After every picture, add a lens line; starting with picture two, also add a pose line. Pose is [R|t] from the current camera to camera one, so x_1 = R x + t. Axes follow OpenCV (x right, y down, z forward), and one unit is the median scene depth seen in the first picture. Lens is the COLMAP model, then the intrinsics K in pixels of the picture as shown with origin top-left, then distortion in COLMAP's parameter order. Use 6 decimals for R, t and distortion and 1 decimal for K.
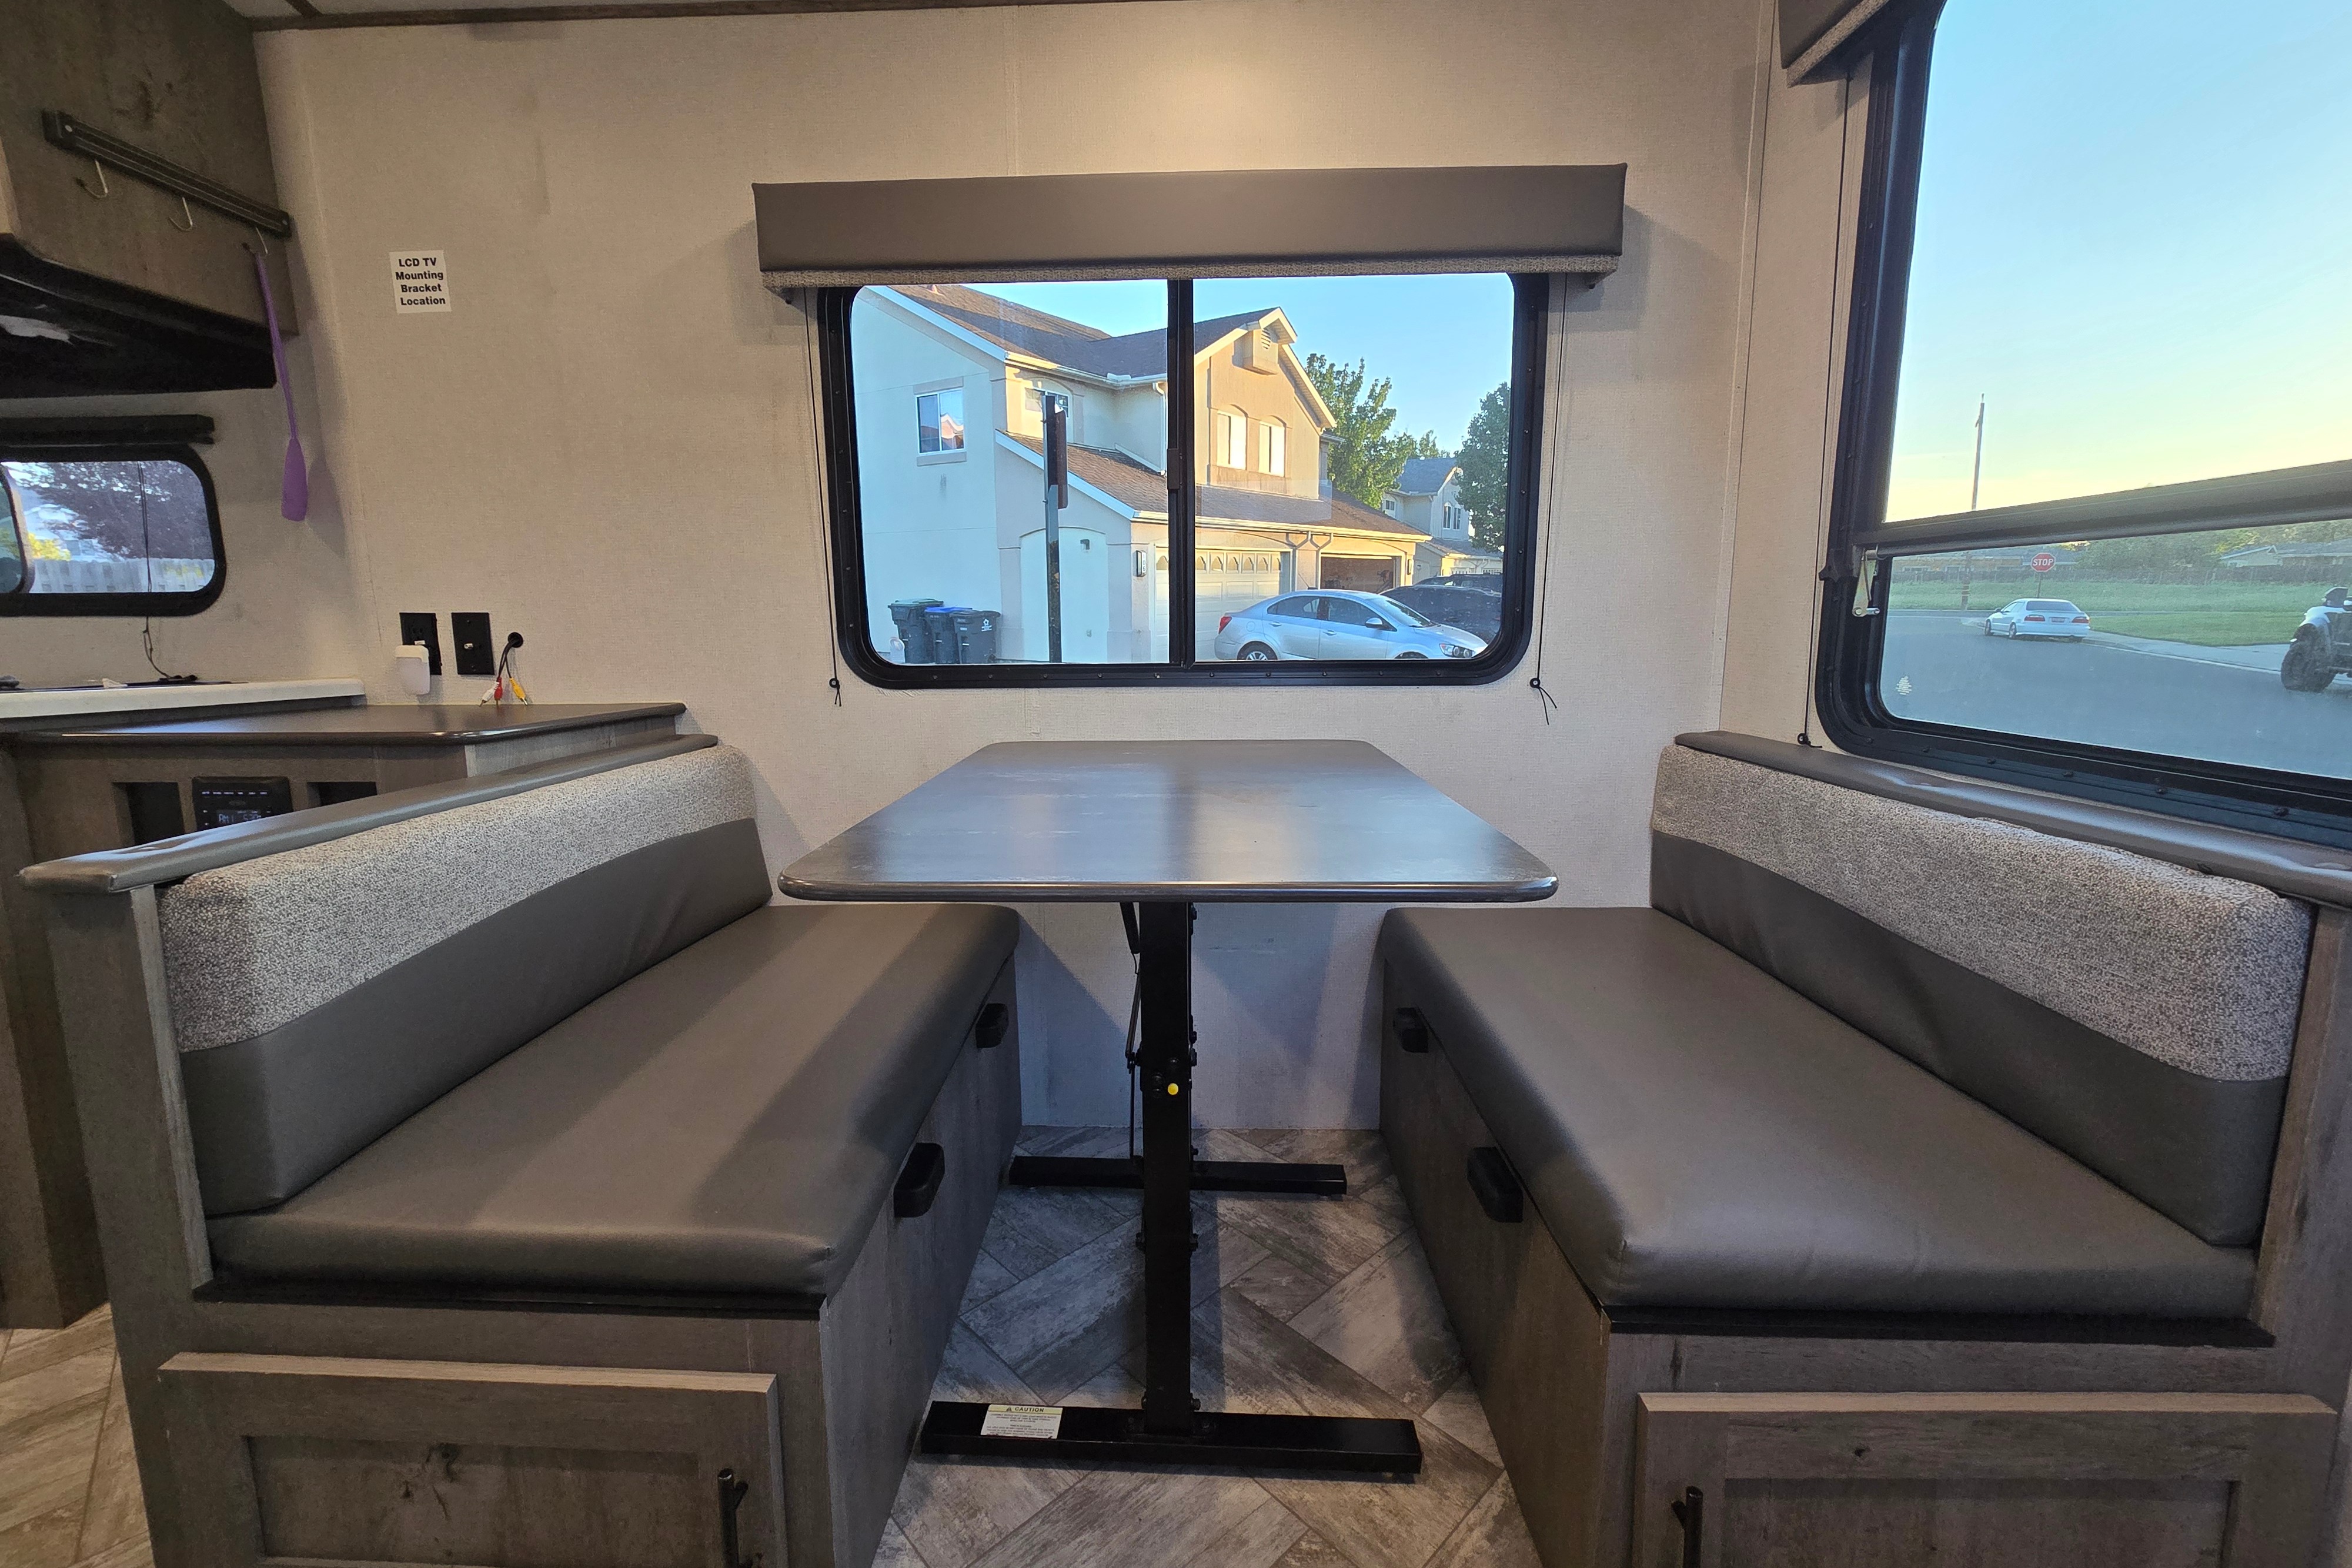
lens RADIAL K [[952.2, 0, 1171.2], [0, 952.2, 763.7], [0, 0, 1]] dist [-0.016748, 0.003234]
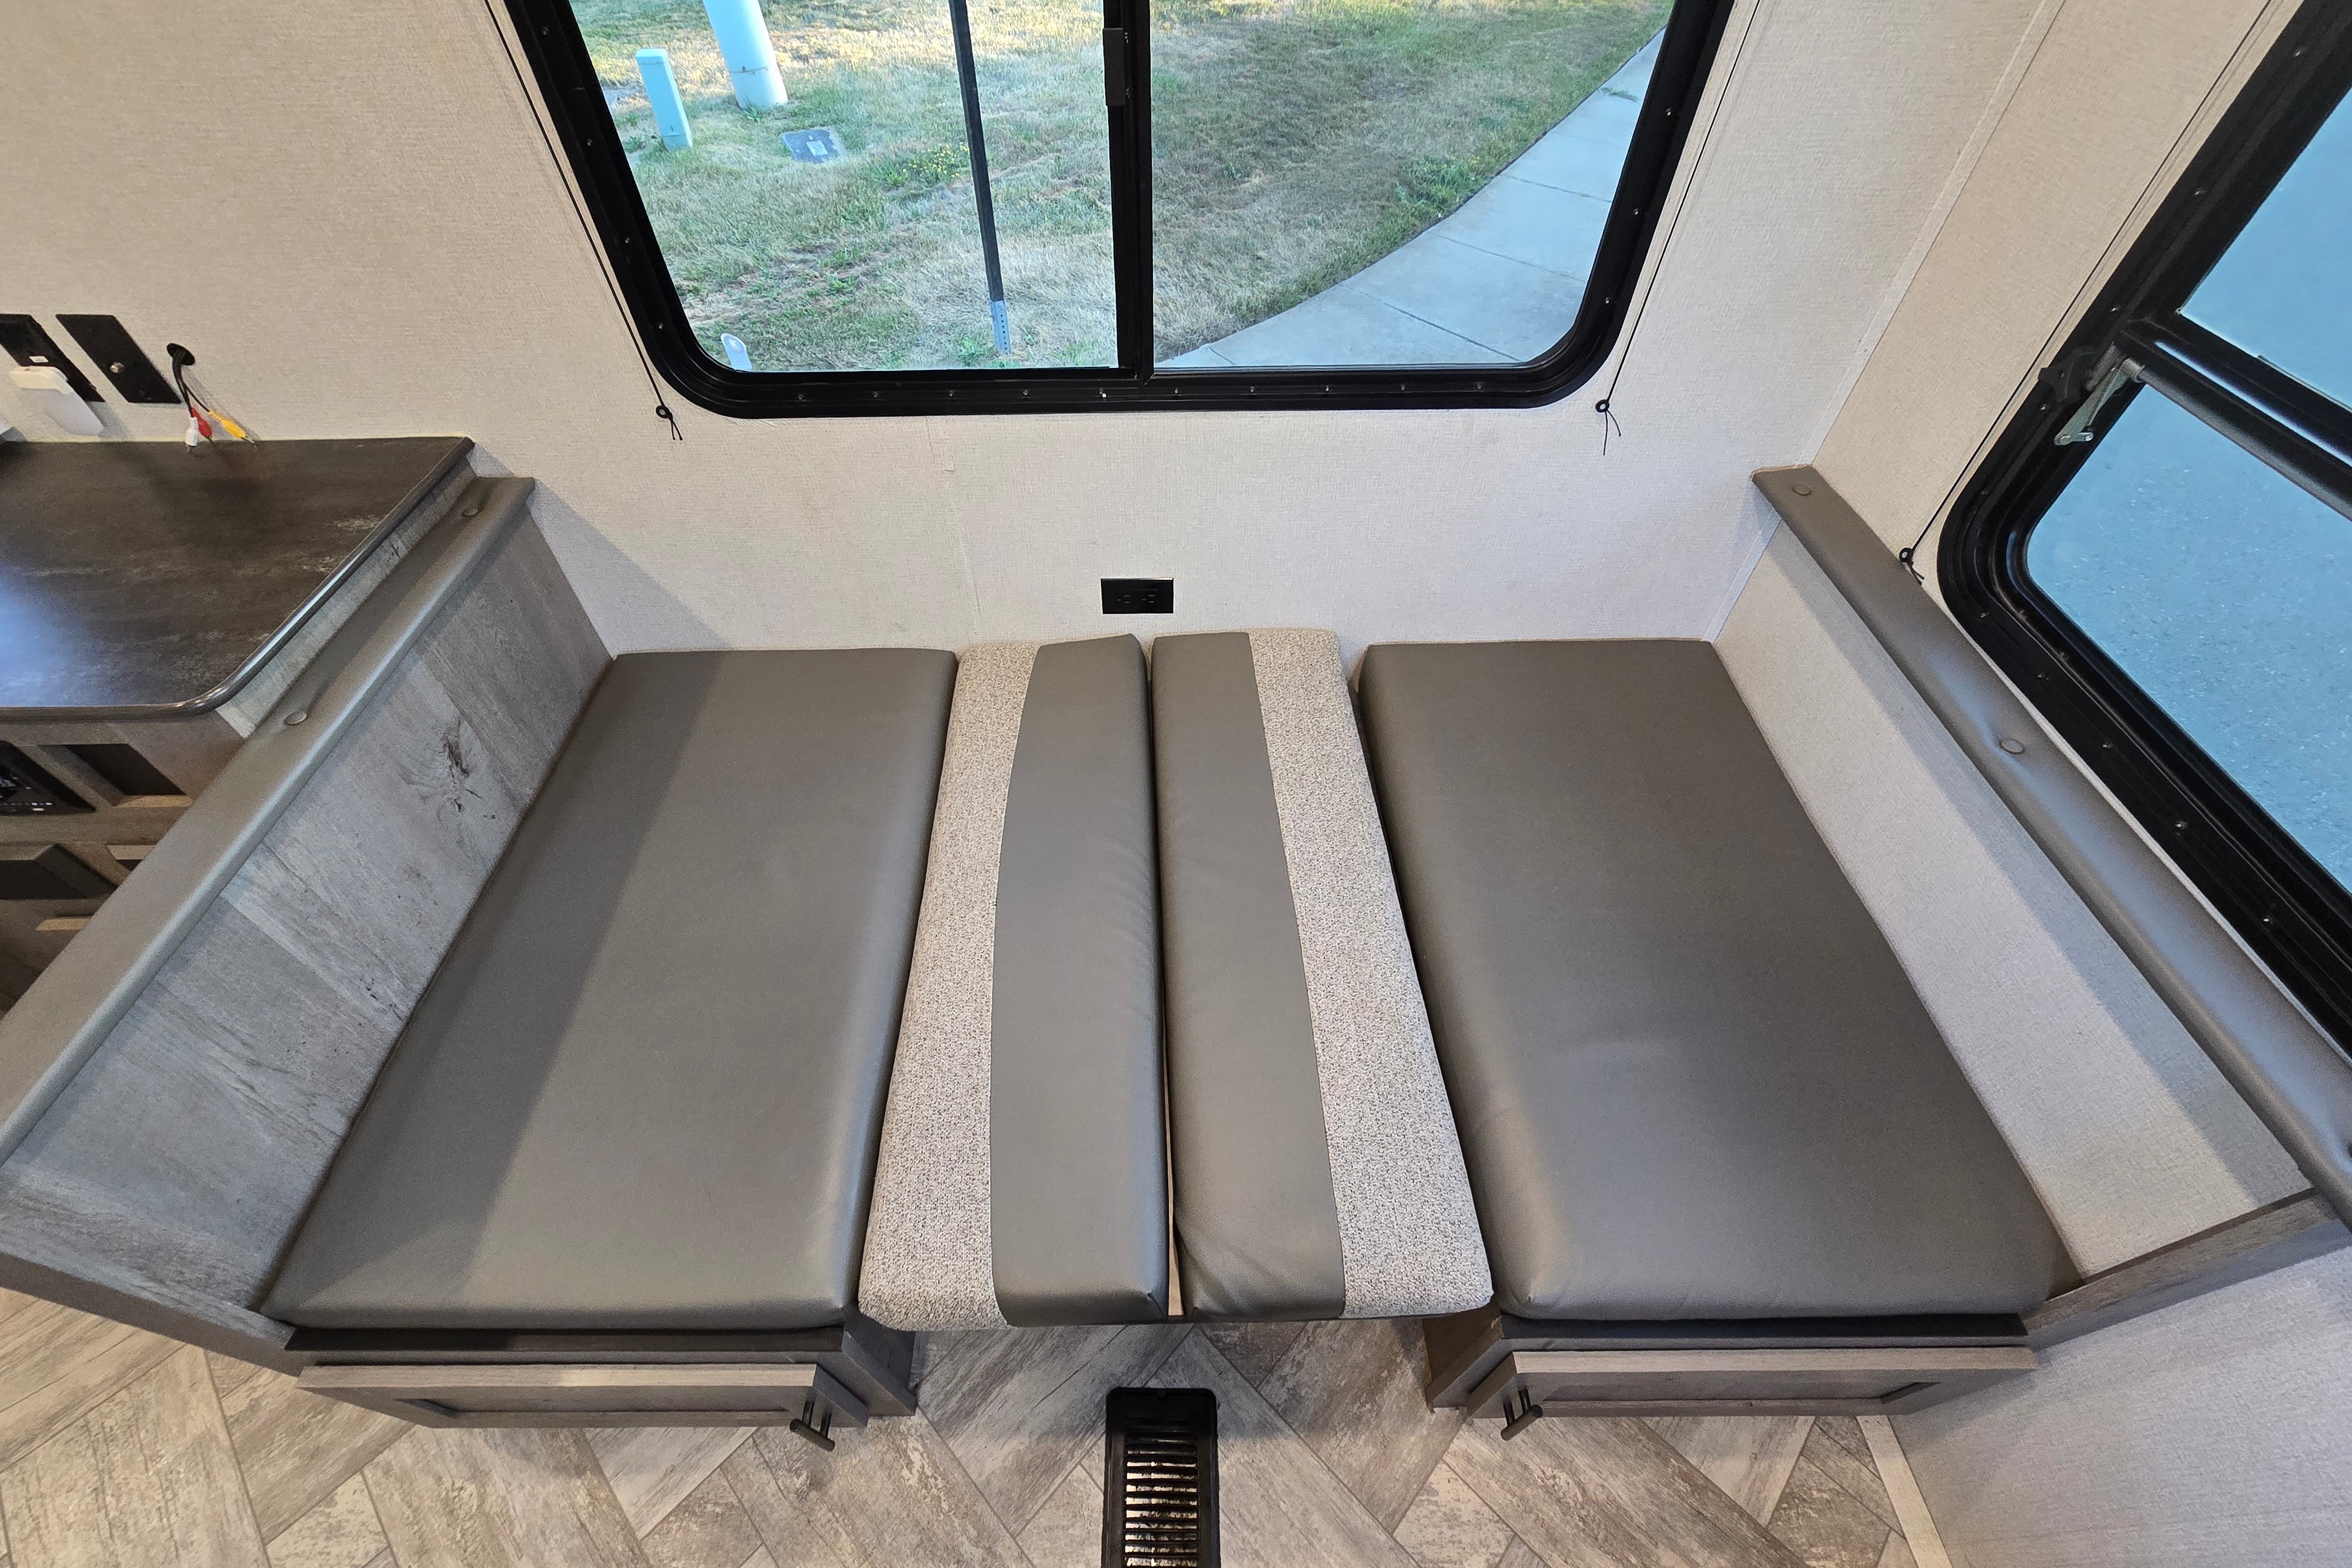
lens RADIAL K [[952.2, 0, 1171.2], [0, 952.2, 763.7], [0, 0, 1]] dist [-0.016748, 0.003234]
pose [[0.999154, -0.024799, 0.032819, 0.007269], [-0.001595, 0.773875, 0.633336, -0.341654], [-0.041104, -0.632852, 0.773181, 0.247971]]
